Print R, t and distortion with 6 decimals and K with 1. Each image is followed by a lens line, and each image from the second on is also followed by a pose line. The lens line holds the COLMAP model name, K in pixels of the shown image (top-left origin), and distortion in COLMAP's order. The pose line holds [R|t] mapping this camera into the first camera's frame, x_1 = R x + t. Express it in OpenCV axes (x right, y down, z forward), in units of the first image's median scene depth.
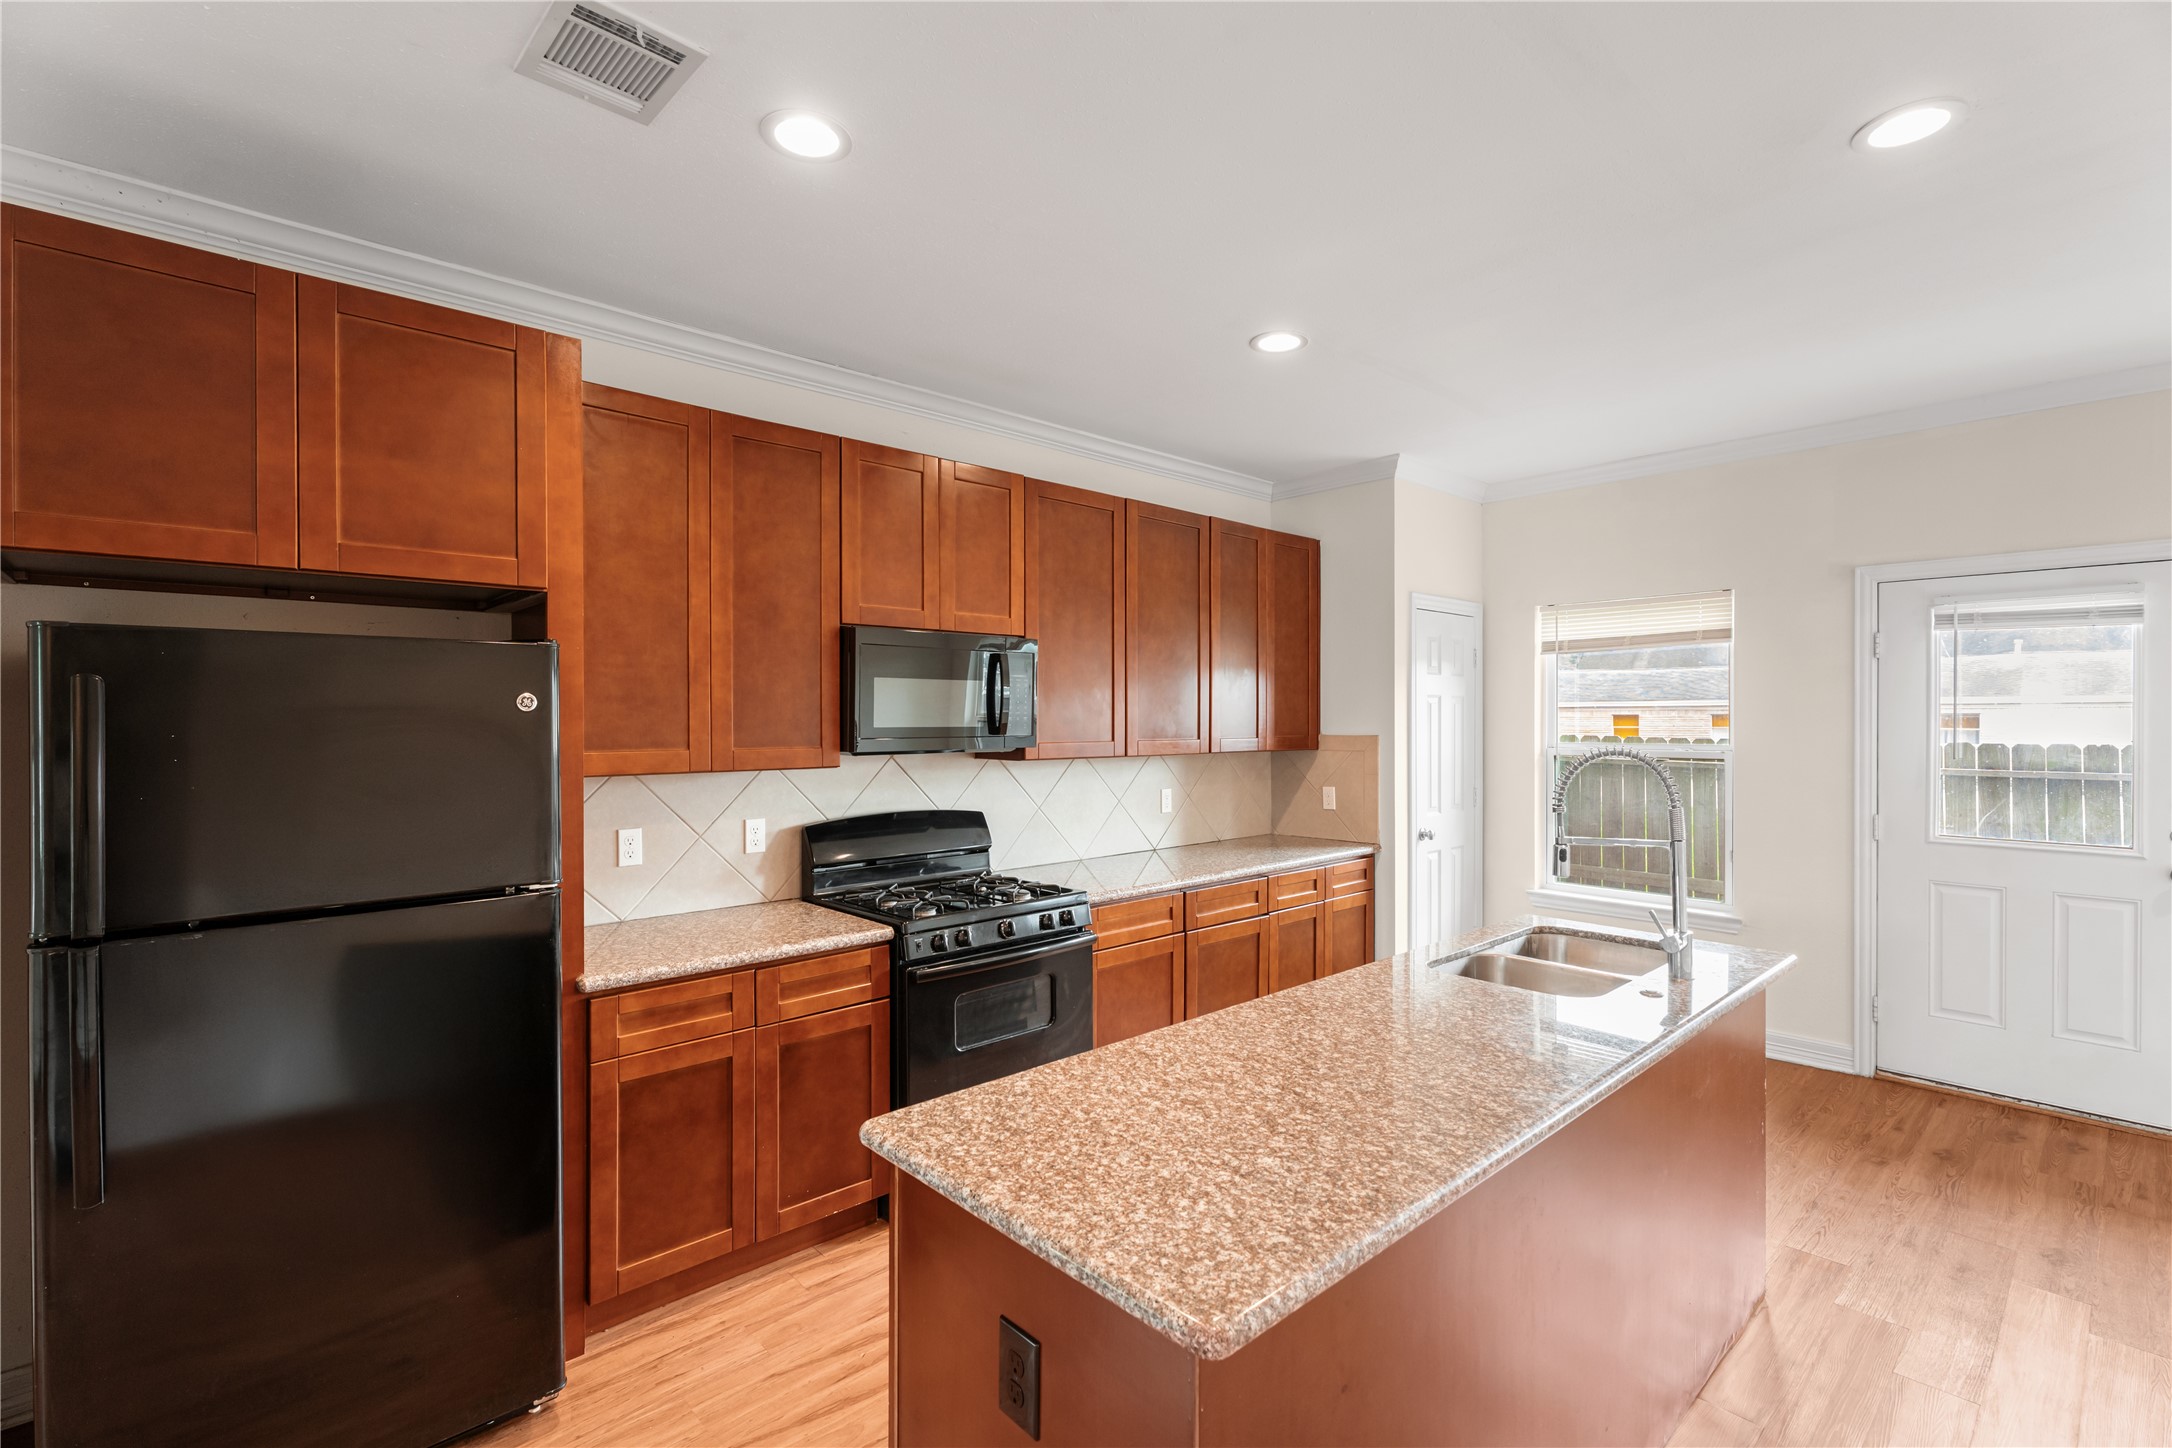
lens RADIAL K [[1015.5, 0, 1090.2], [0, 1015.5, 714.9], [0, 0, 1]] dist [0.008570, -0.003804]
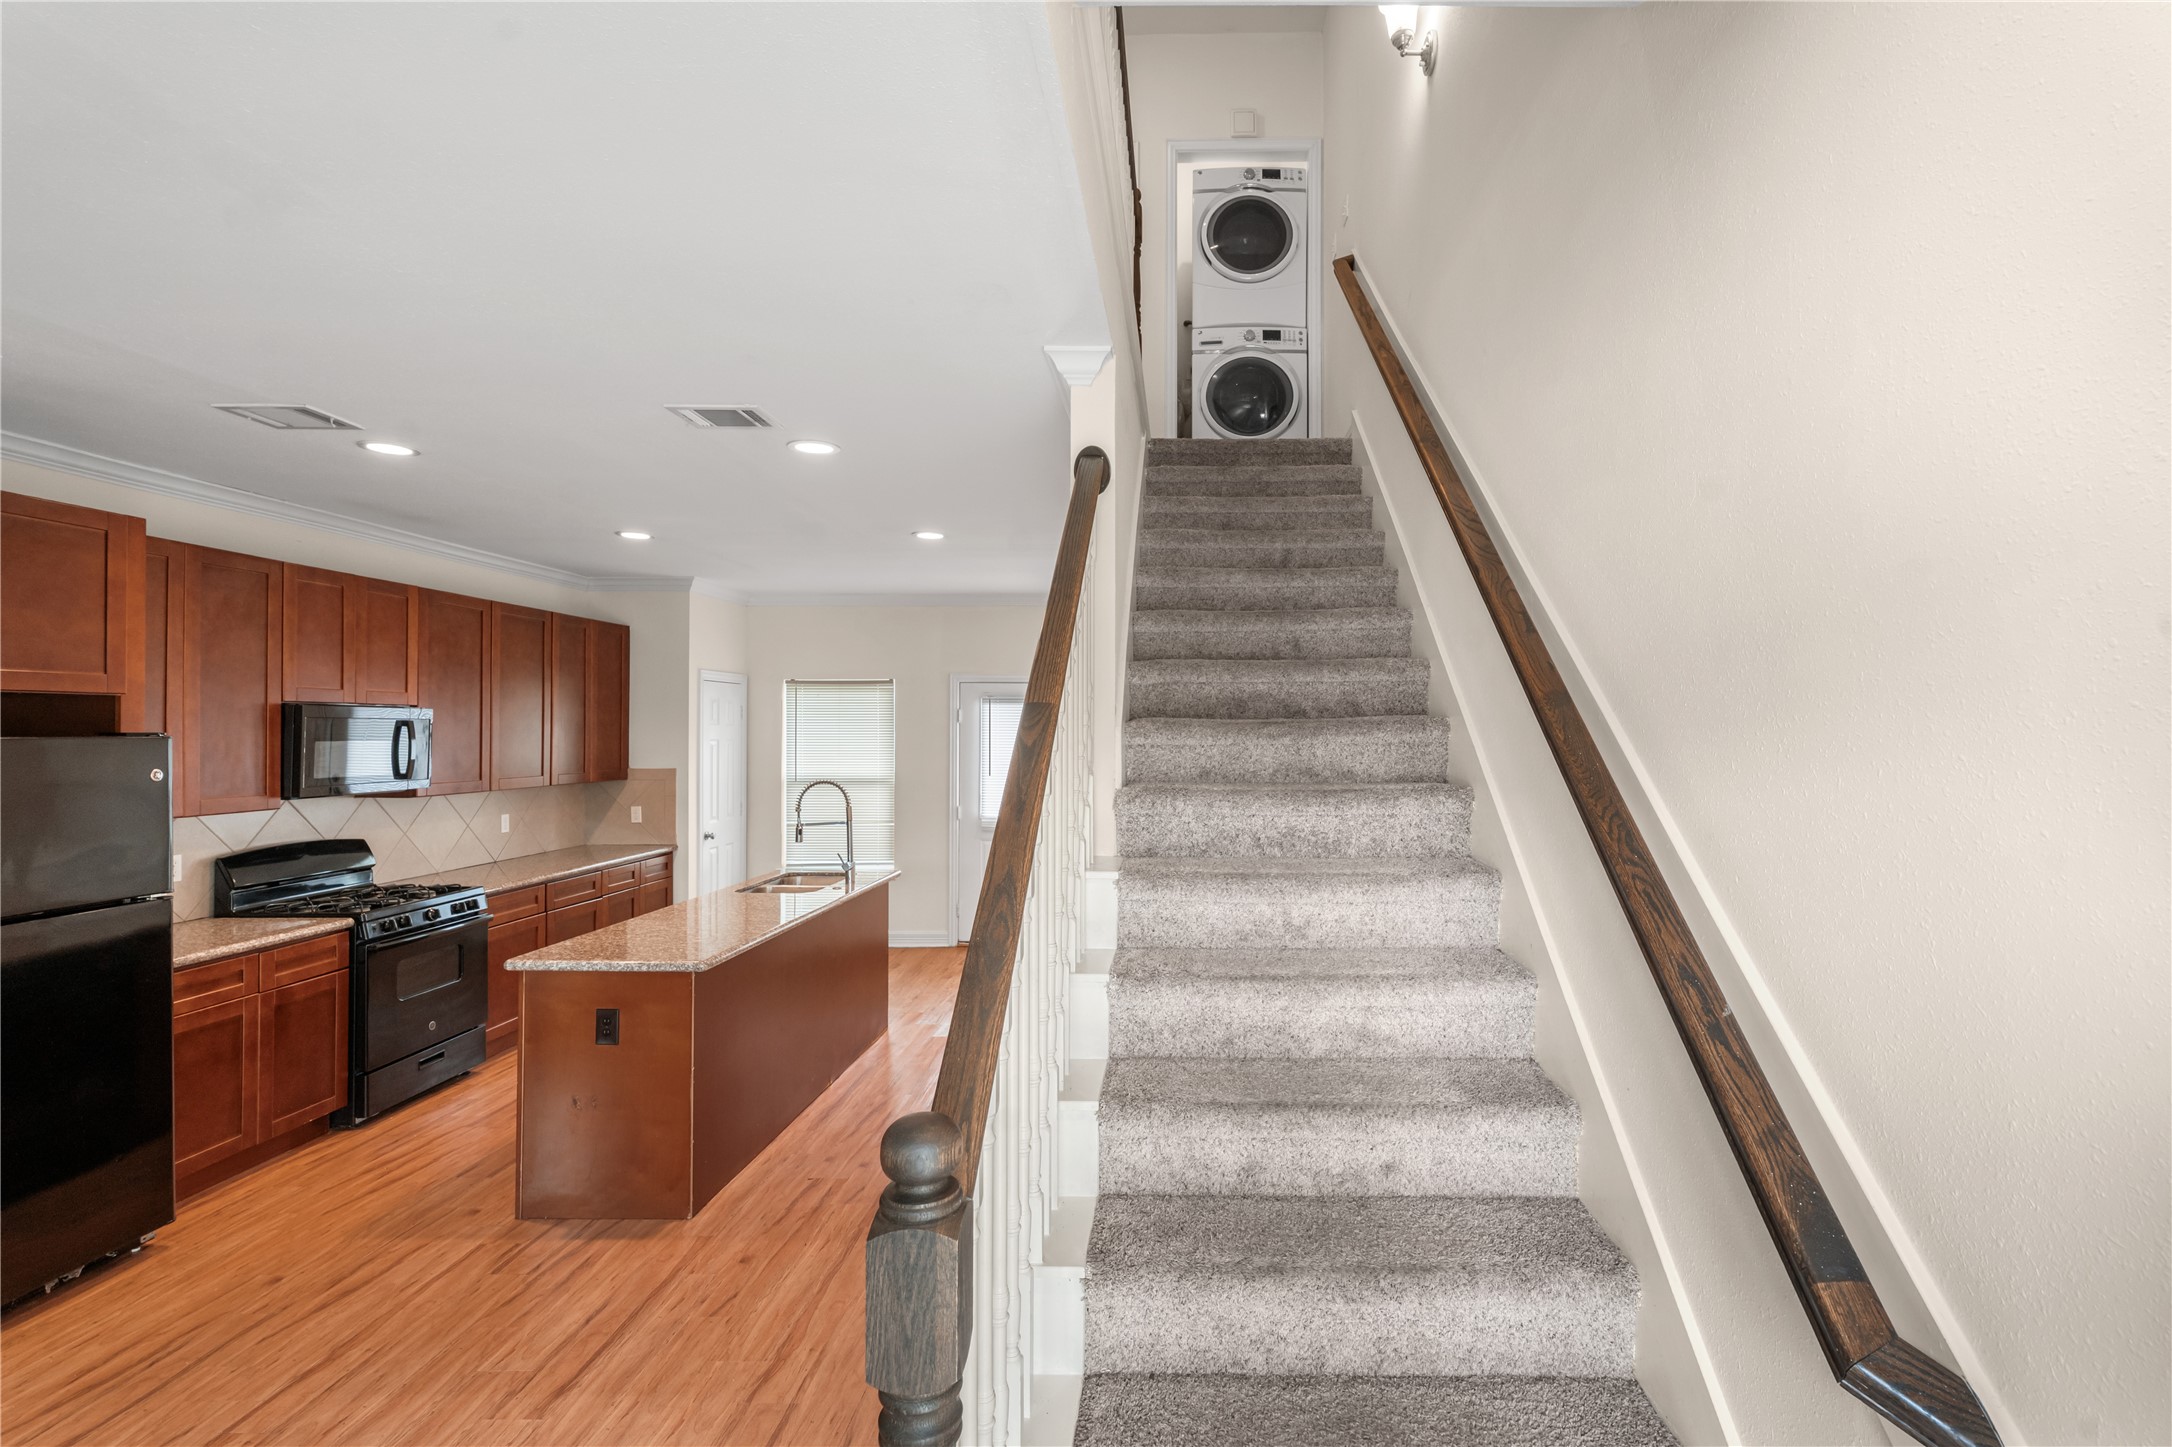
lens RADIAL K [[1047.3, 0, 1156.3], [0, 1047.3, 716.7], [0, 0, 1]] dist [-0.000692, -0.001254]
pose [[0.722256, 0.007098, 0.691589, -0.335693], [-0.000330, 0.999951, -0.009918, -0.051994], [-0.691626, 0.006935, 0.722223, -0.720809]]
